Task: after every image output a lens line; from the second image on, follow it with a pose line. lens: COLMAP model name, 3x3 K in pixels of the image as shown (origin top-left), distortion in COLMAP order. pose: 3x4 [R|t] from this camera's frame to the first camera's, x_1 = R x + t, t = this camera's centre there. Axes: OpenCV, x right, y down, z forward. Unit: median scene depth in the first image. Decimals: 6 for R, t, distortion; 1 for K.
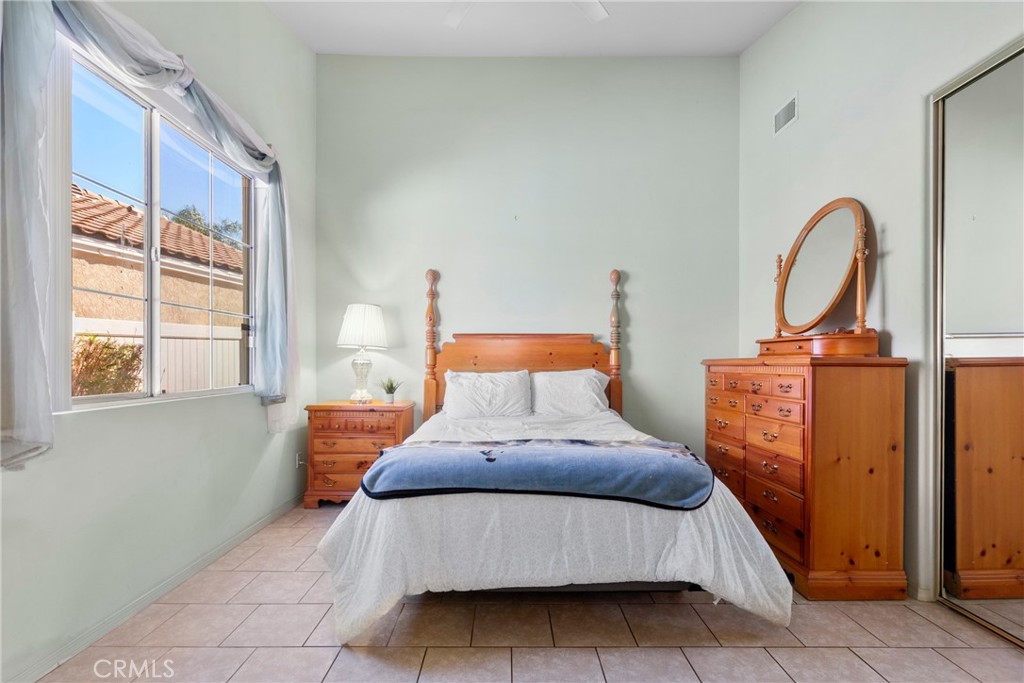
lens RADIAL K [[469.5, 0, 515.4], [0, 469.5, 366.0], [0, 0, 1]] dist [0.005184, 0.000055]
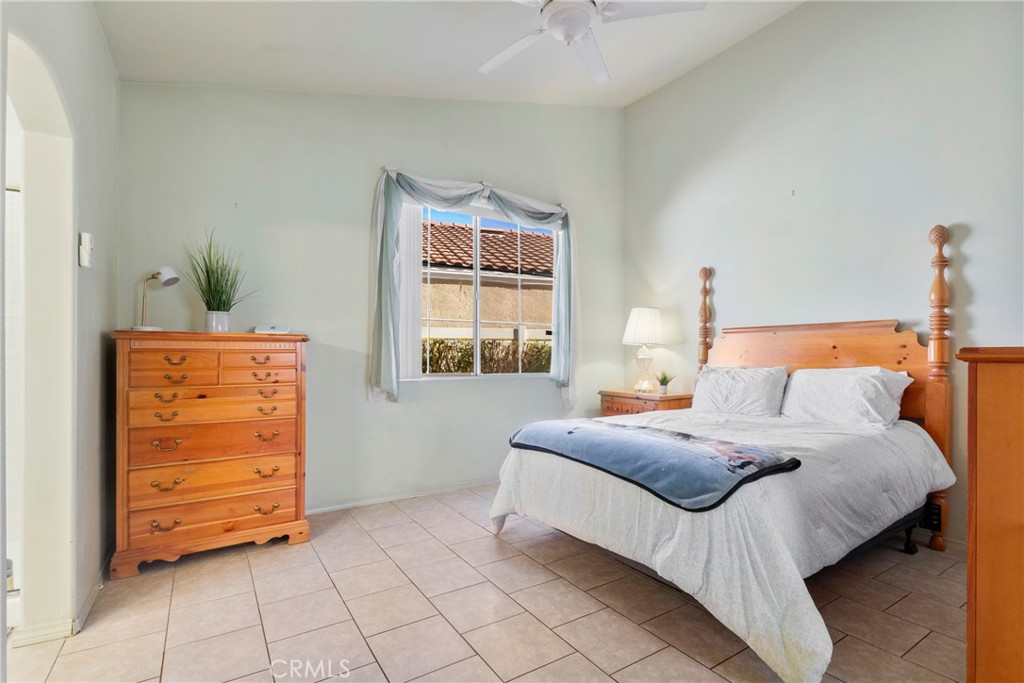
lens RADIAL K [[469.5, 0, 515.4], [0, 469.5, 366.0], [0, 0, 1]] dist [0.005184, 0.000055]
pose [[0.546506, 0.016013, -0.837302, 0.479030], [-0.010353, 0.999870, 0.012365, 0.002390], [0.837391, 0.001911, 0.546601, 0.090620]]
